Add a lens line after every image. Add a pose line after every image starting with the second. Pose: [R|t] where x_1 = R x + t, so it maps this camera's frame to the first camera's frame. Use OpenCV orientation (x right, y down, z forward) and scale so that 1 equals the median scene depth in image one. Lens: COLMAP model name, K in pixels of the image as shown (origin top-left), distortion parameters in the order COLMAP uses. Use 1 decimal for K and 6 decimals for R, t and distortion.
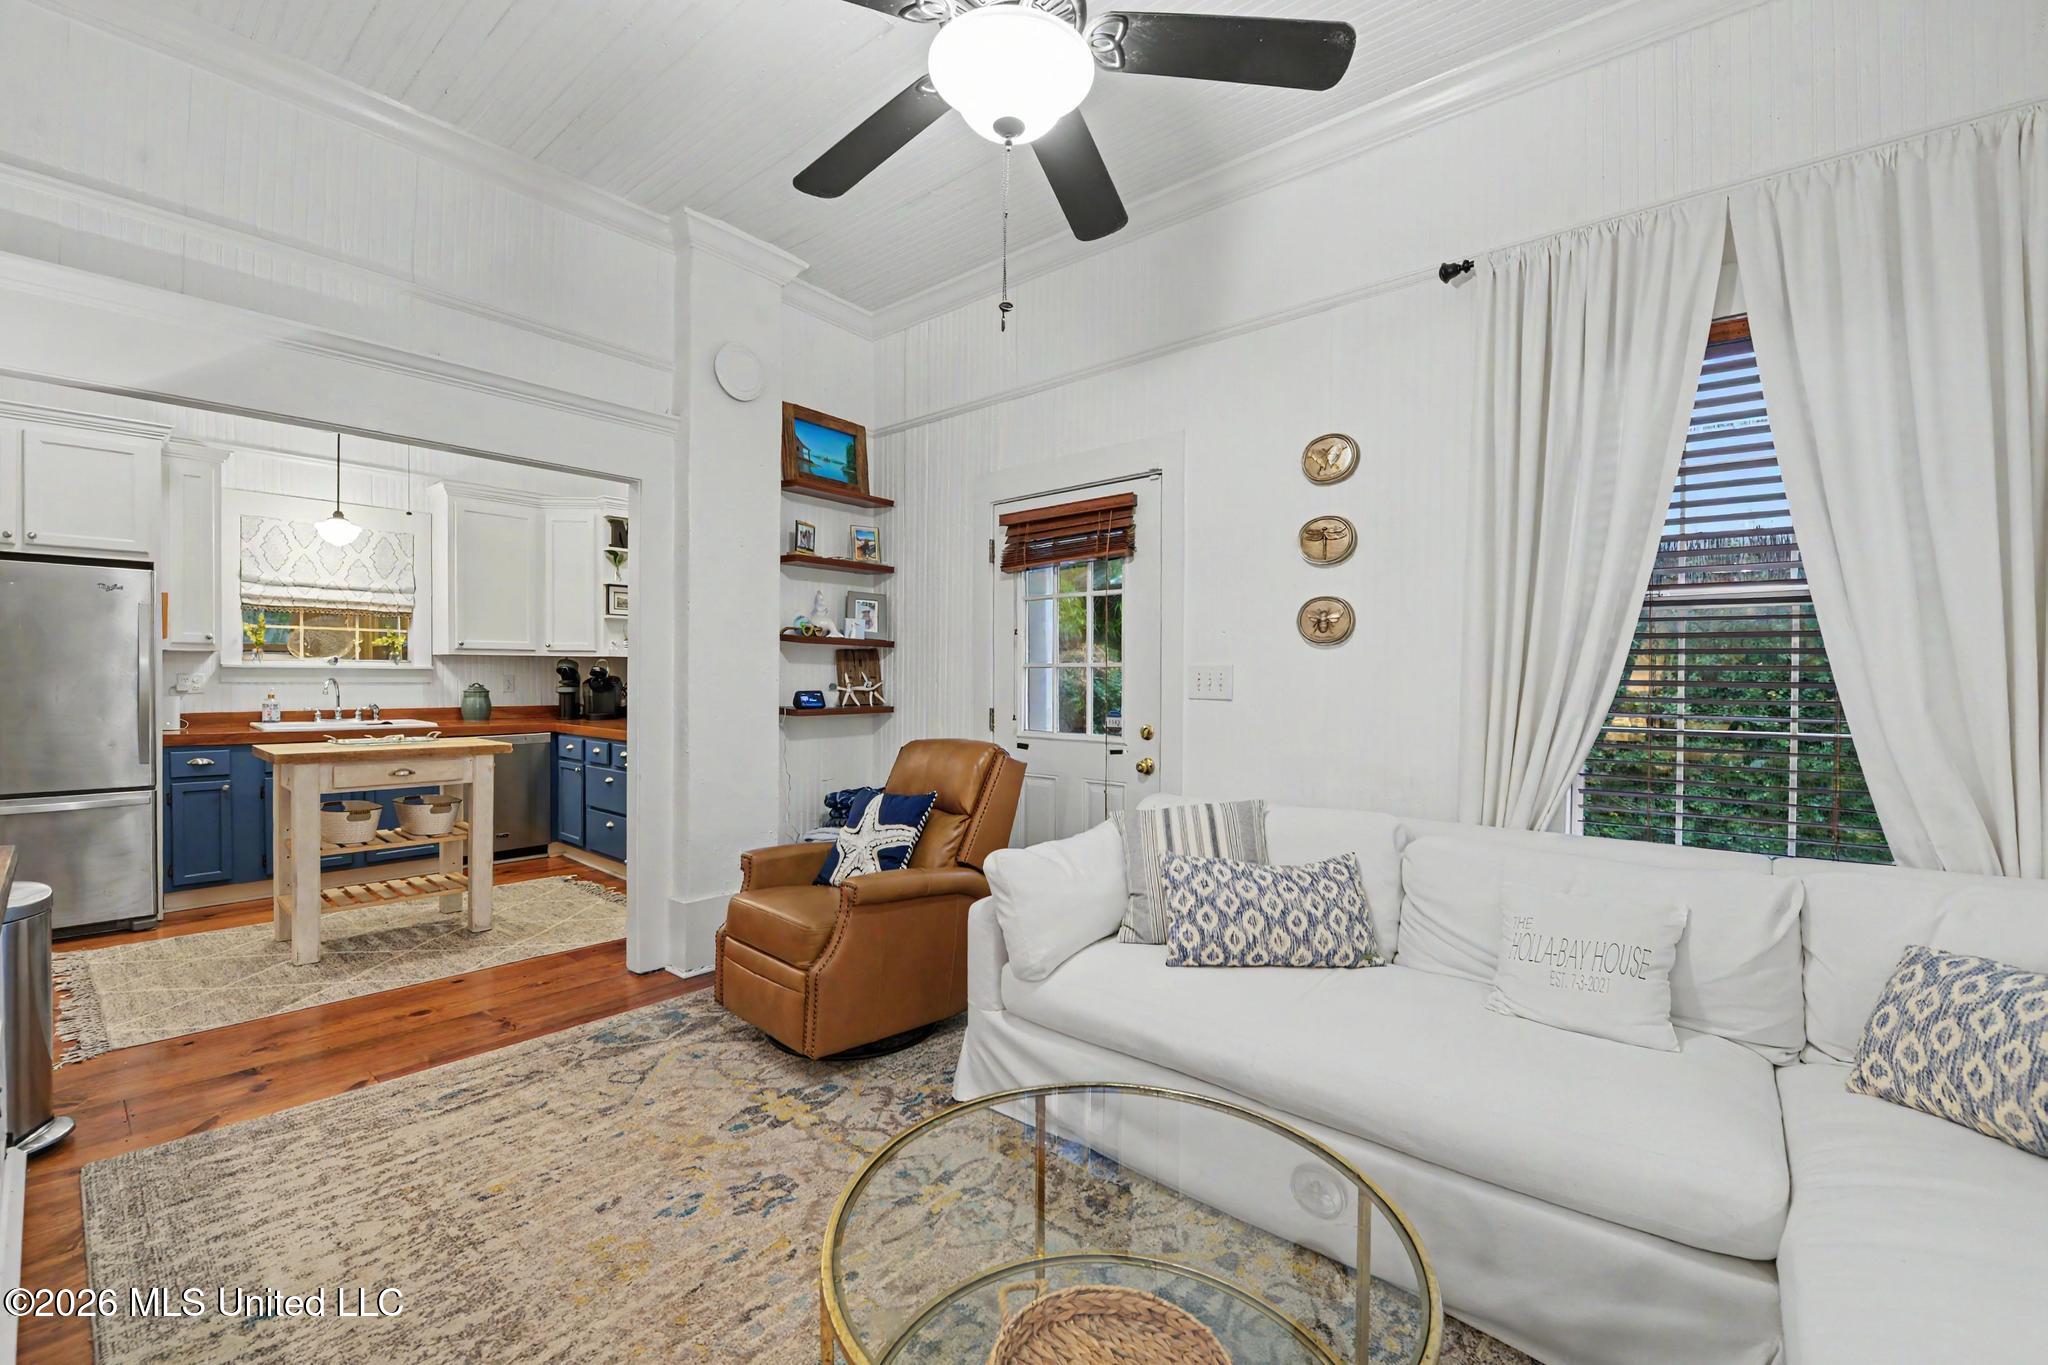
lens RADIAL K [[835.1, 0, 1017.7], [0, 835.1, 691.0], [0, 0, 1]] dist [-0.013254, -0.003451]
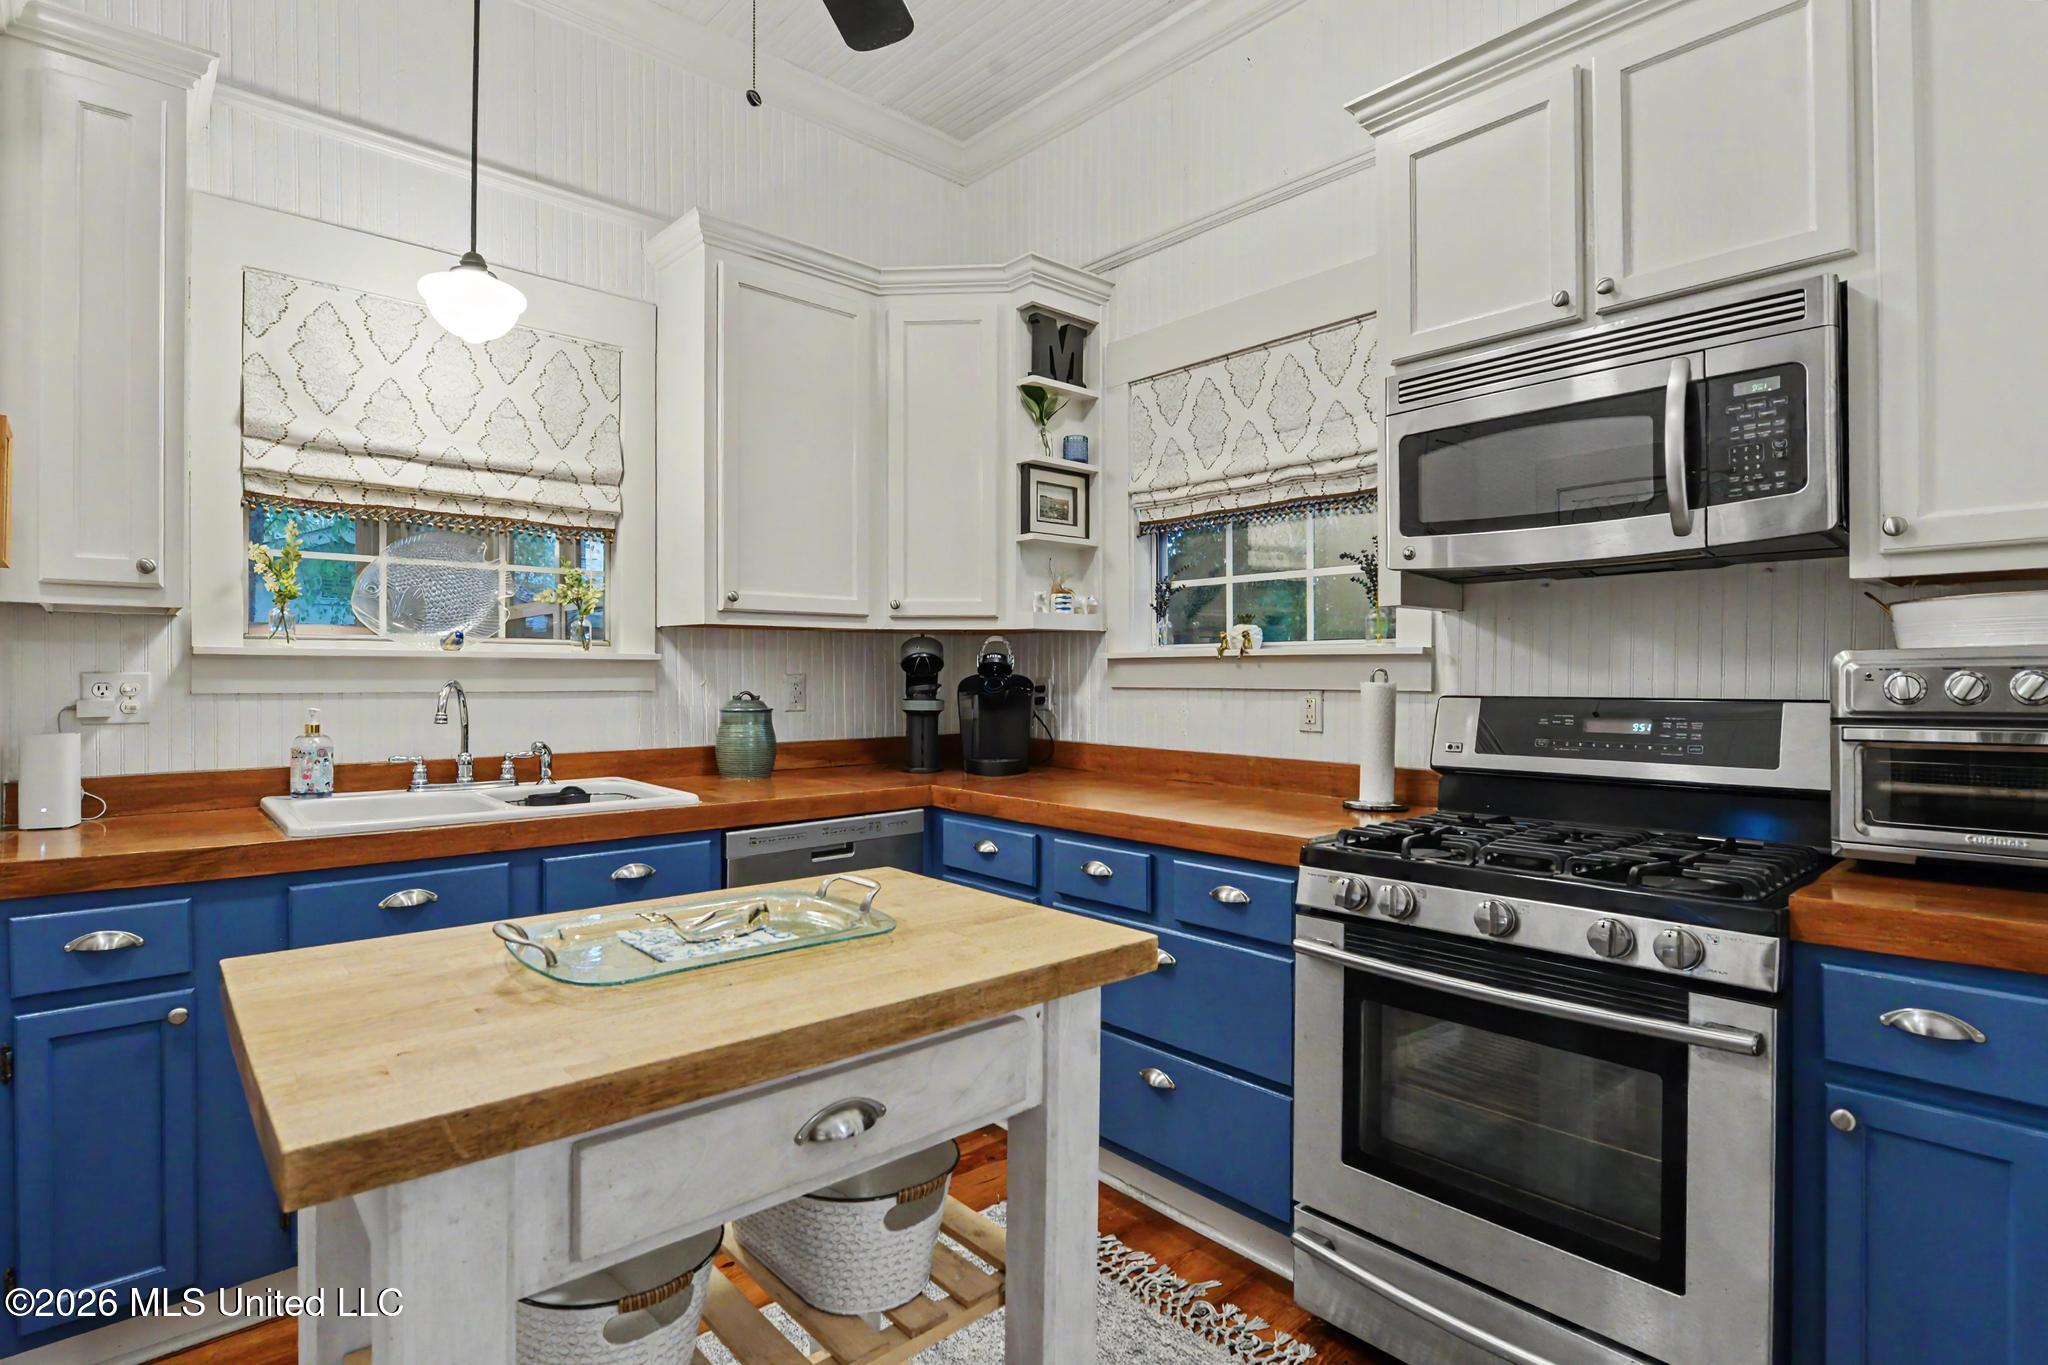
lens RADIAL K [[1005.6, 0, 1017.3], [0, 1005.6, 679.1], [0, 0, 1]] dist [-0.004059, -0.000956]
pose [[0.990682, -0.004860, -0.136106, -0.473626], [0.003111, 0.999910, -0.013066, -0.009255], [0.136157, 0.012521, 0.990608, 0.532763]]
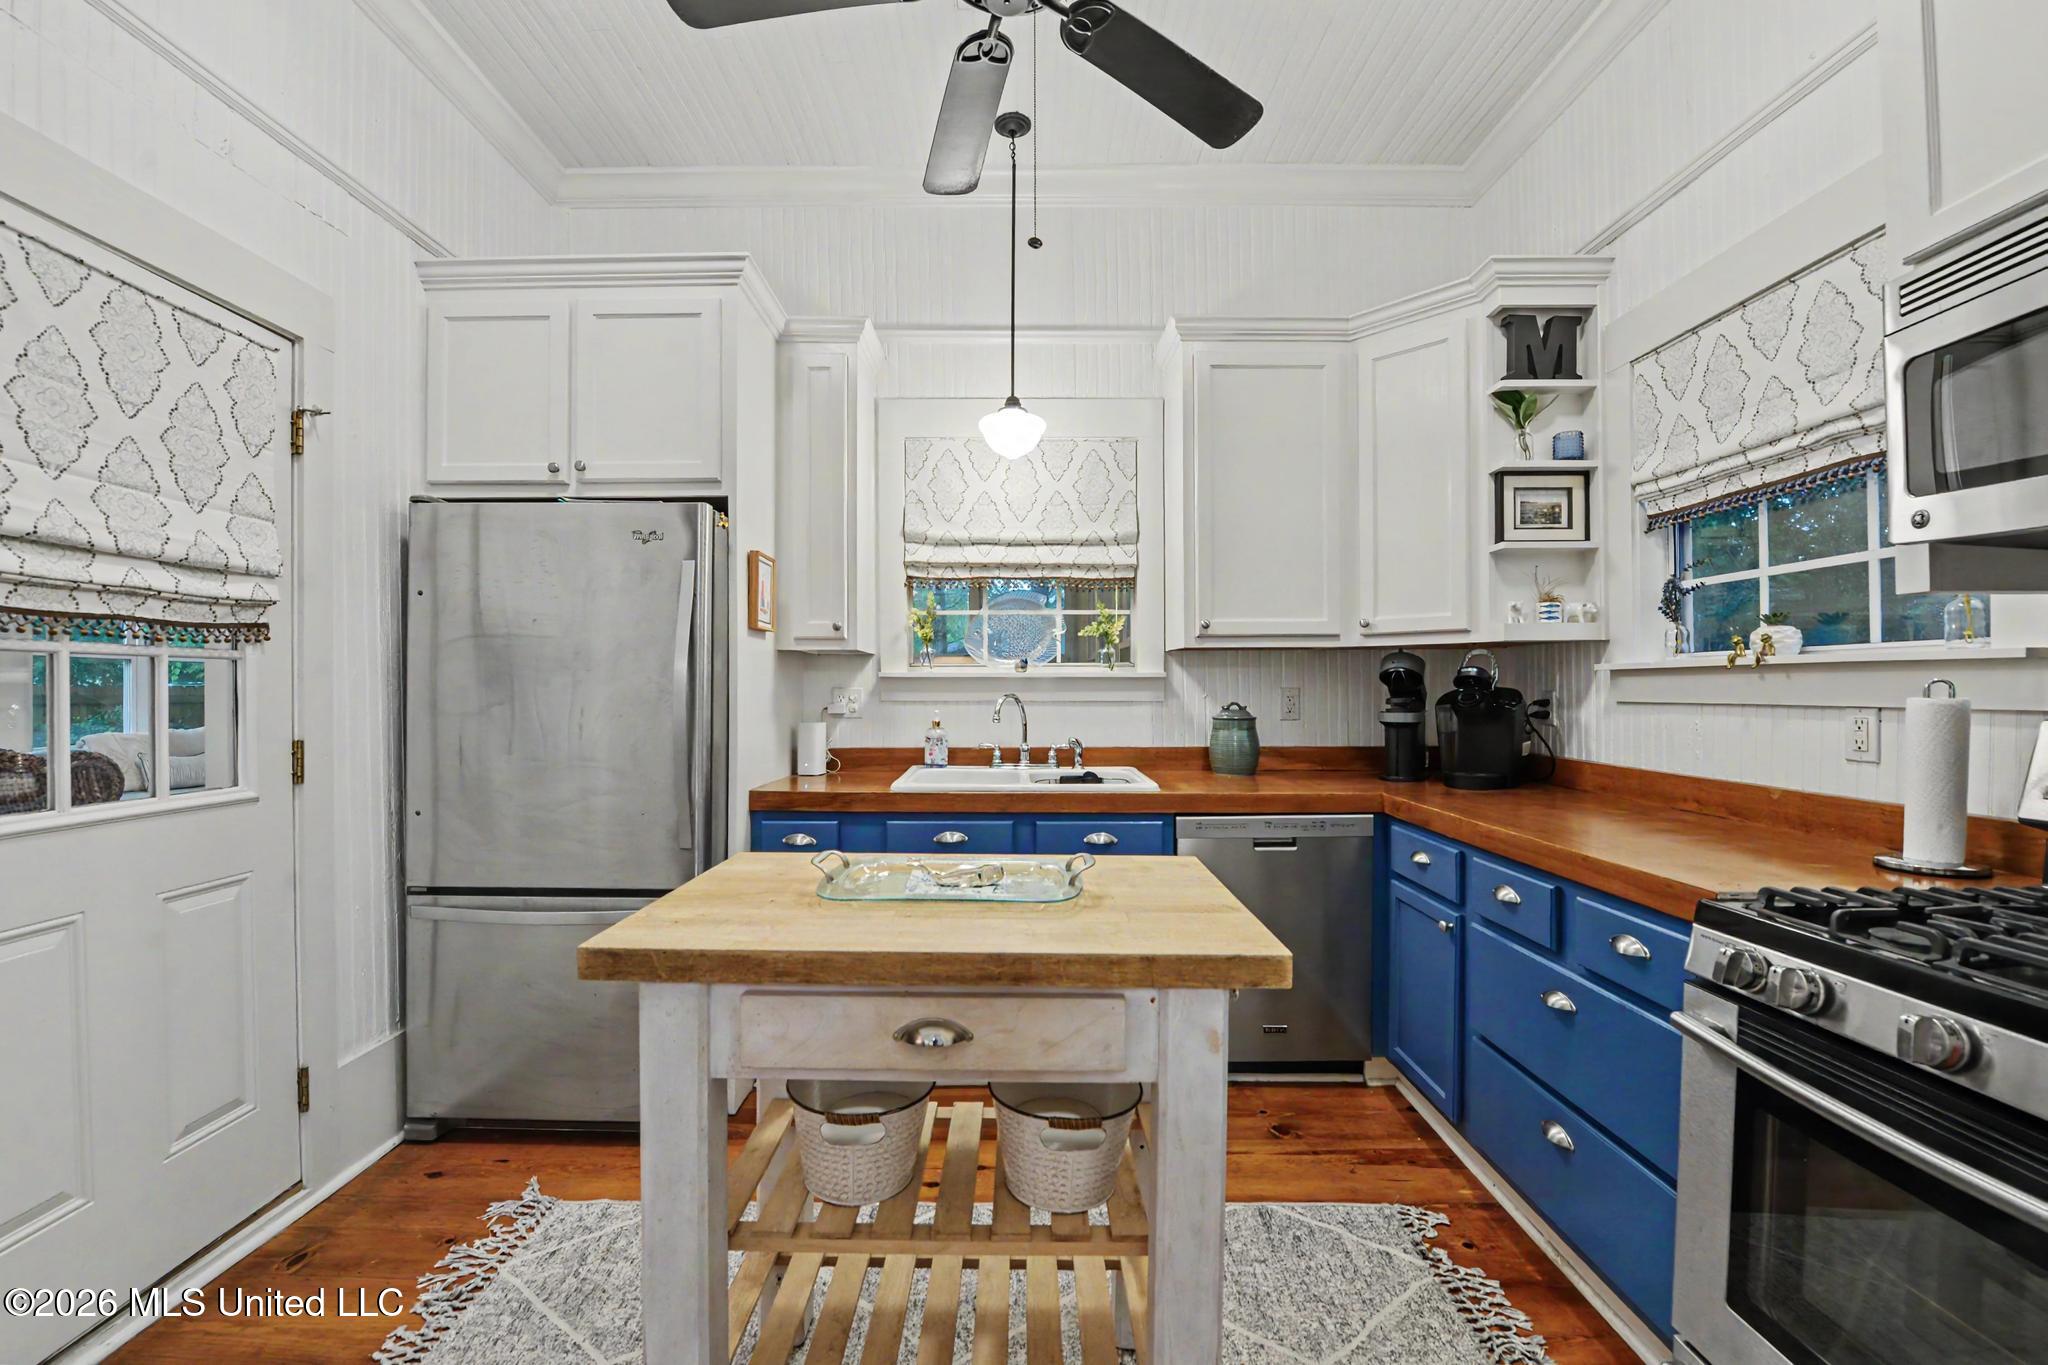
lens RADIAL K [[835.1, 0, 1017.7], [0, 835.1, 691.0], [0, 0, 1]] dist [-0.013254, -0.003451]
pose [[0.644466, -0.005100, -0.764616, -0.363900], [-0.006952, 0.999897, -0.012529, -0.009929], [0.764601, 0.013390, 0.644365, 0.600089]]
